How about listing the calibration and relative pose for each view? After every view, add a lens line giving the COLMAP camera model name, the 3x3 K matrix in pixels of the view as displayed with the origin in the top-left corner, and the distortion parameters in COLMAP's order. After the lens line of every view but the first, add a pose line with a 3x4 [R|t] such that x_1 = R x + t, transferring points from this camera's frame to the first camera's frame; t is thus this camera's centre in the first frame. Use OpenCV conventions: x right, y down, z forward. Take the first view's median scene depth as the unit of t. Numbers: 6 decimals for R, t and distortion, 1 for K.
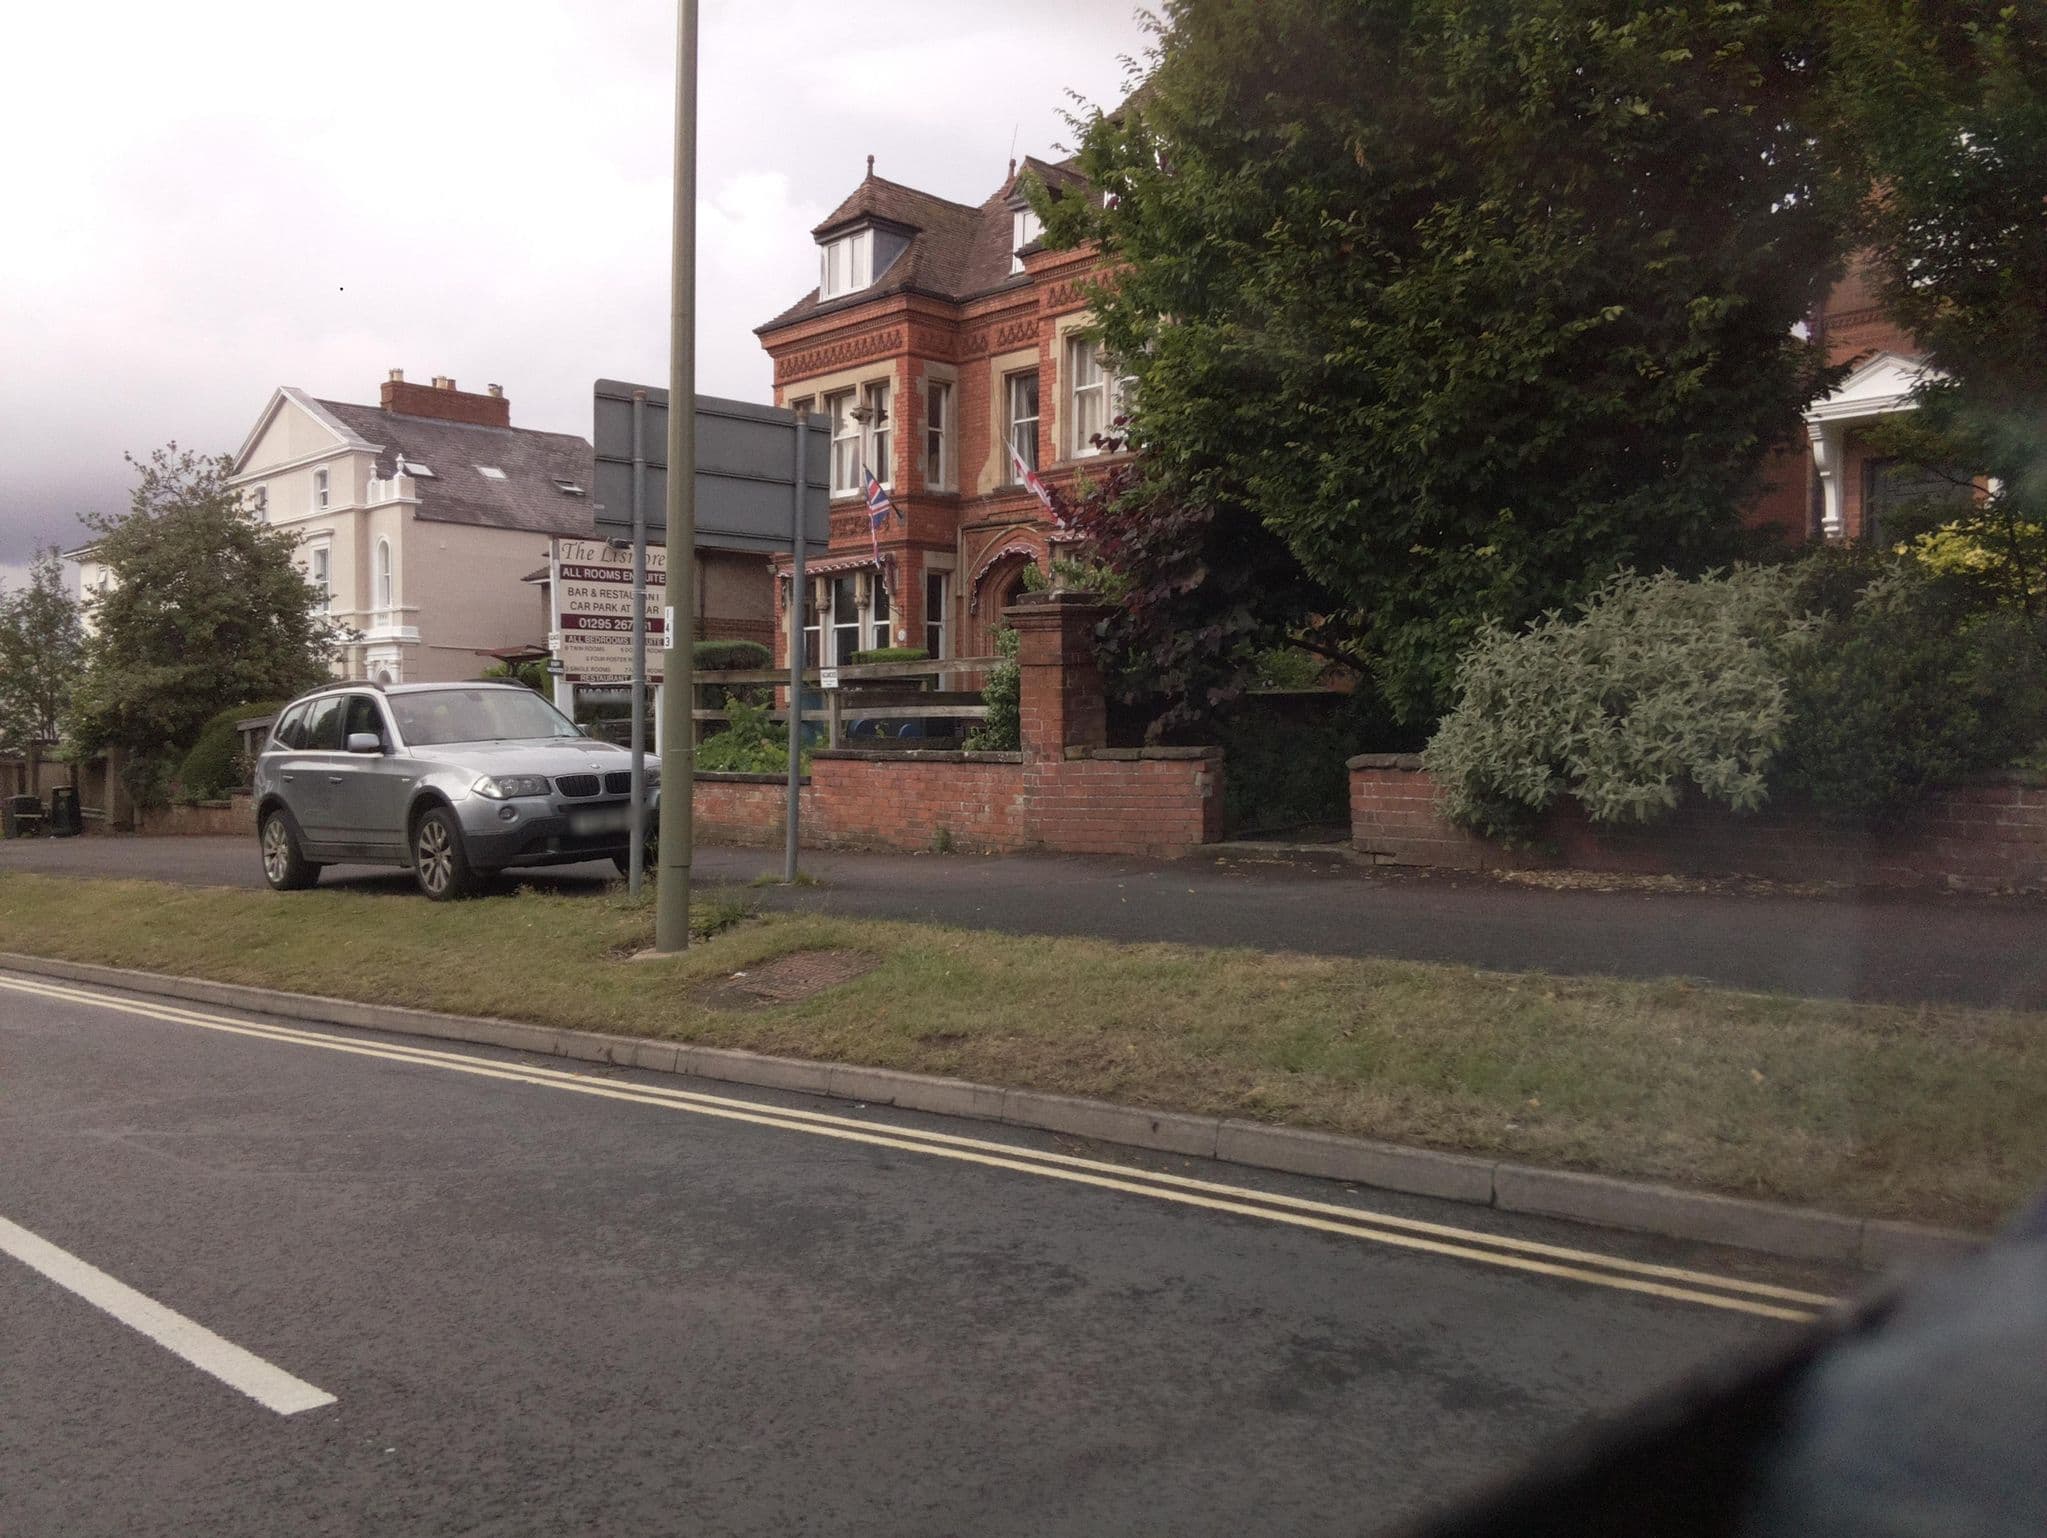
lens RADIAL K [[1745.2, 0, 1021.1], [0, 1745.2, 736.3], [0, 0, 1]] dist [0.202267, -0.433841]
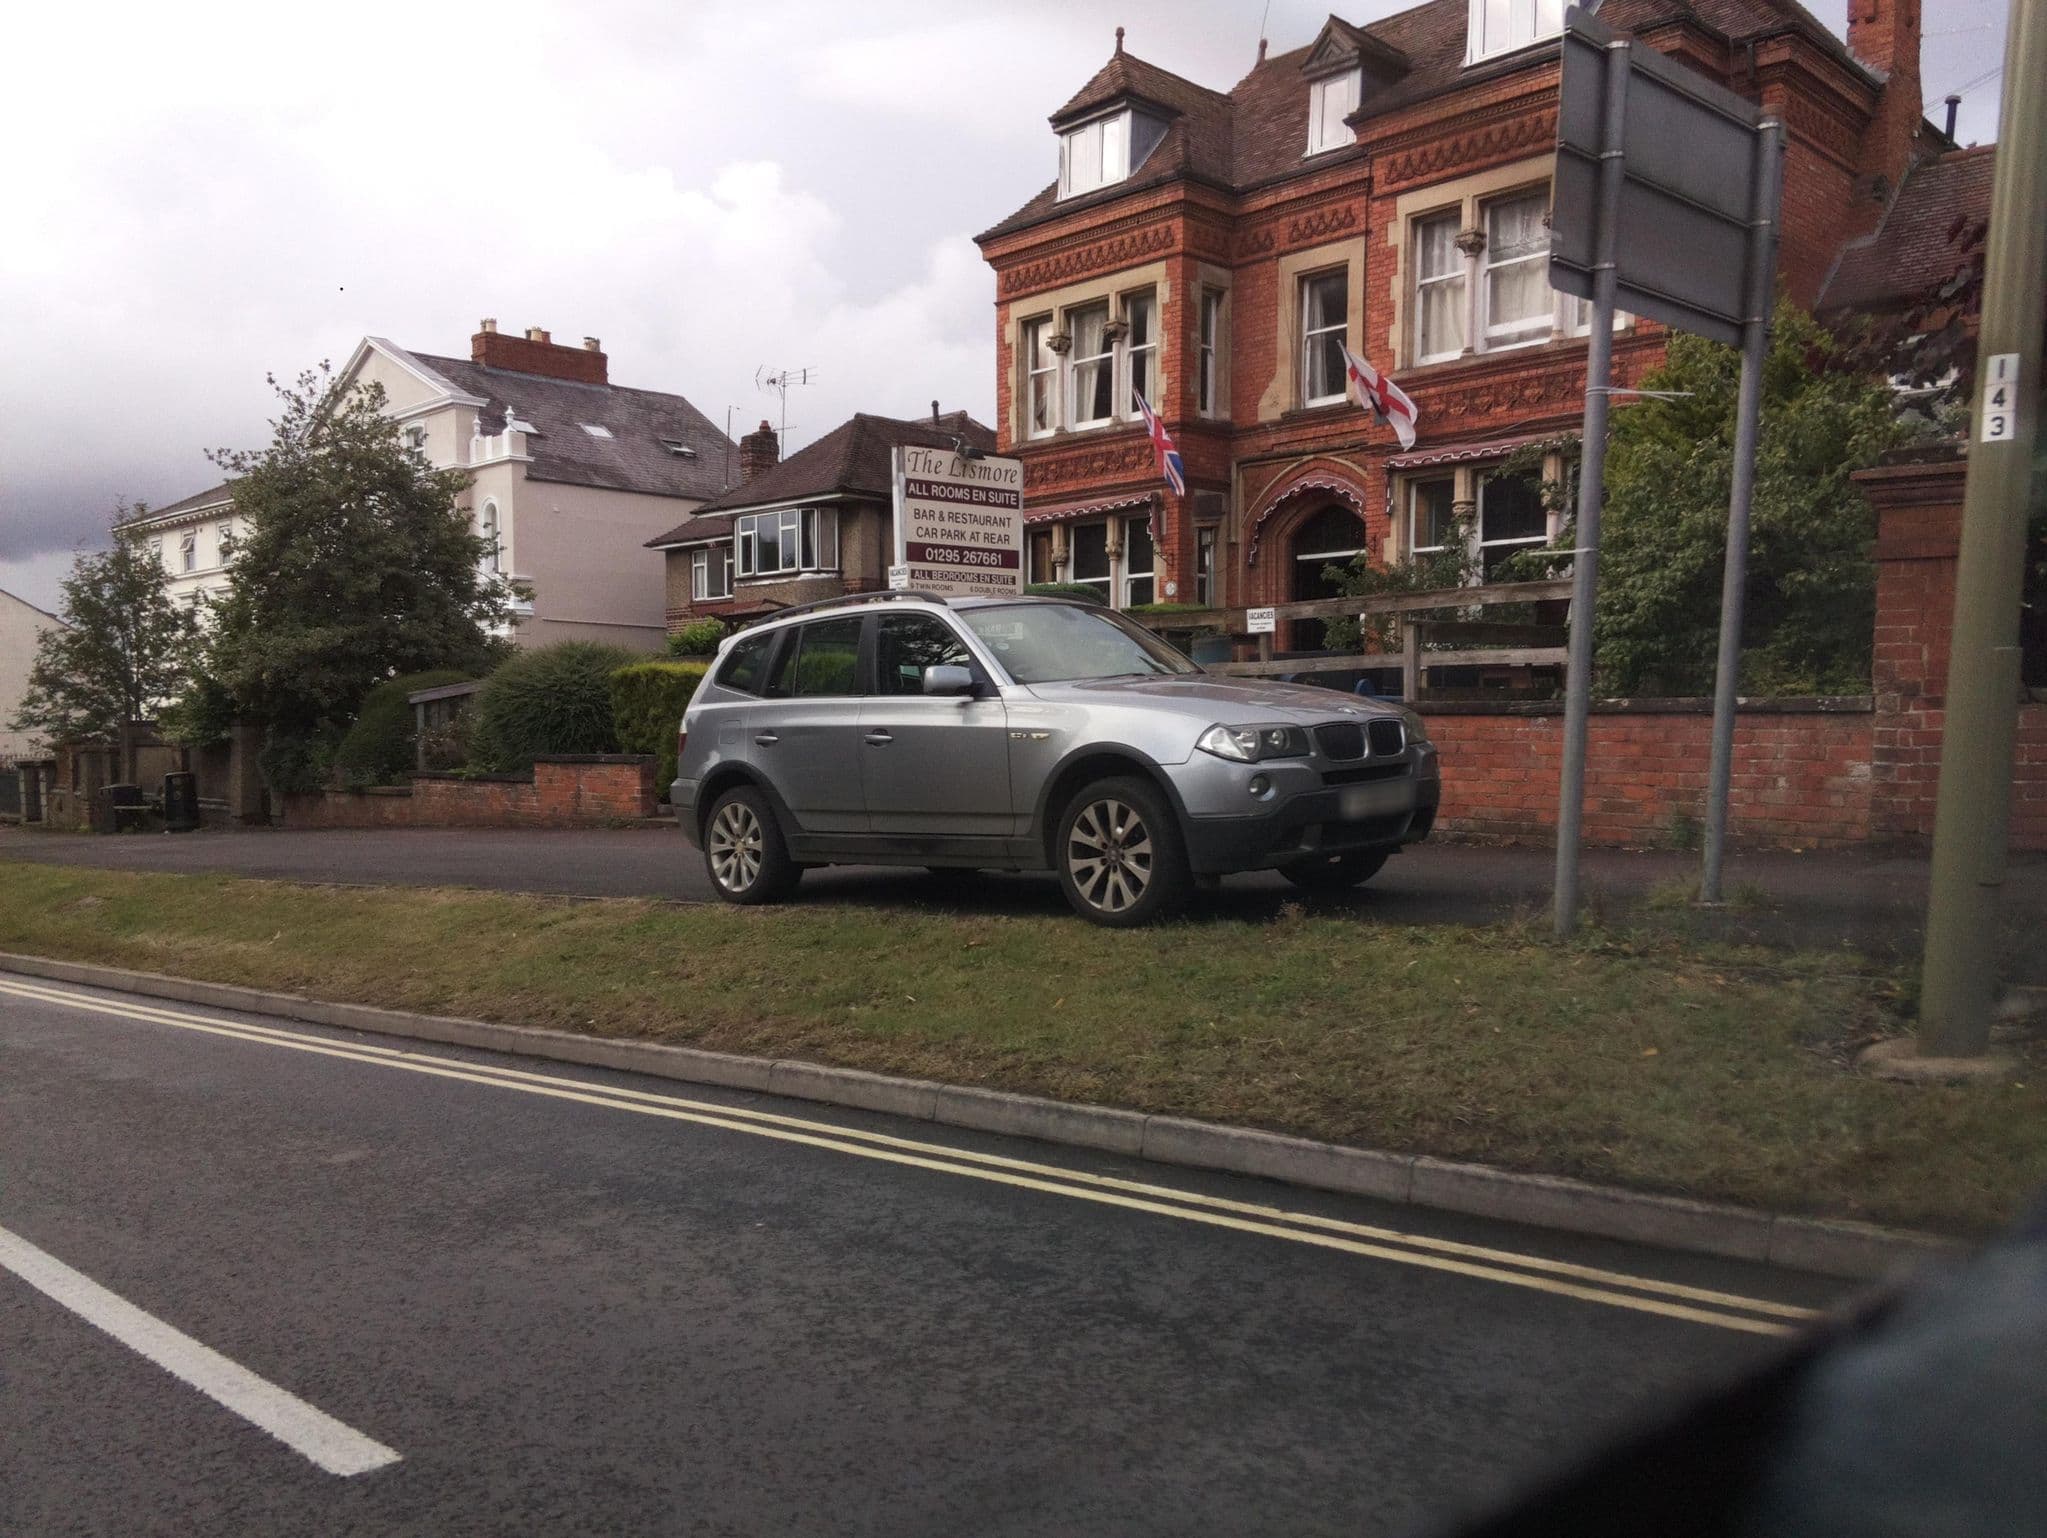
lens RADIAL K [[1745.2, 0, 1021.1], [0, 1745.2, 736.3], [0, 0, 1]] dist [0.202267, -0.433841]
pose [[0.999985, -0.005388, 0.001100, -0.142009], [0.005382, 0.999971, 0.005441, 0.008666], [-0.001129, -0.005435, 0.999985, 0.150419]]
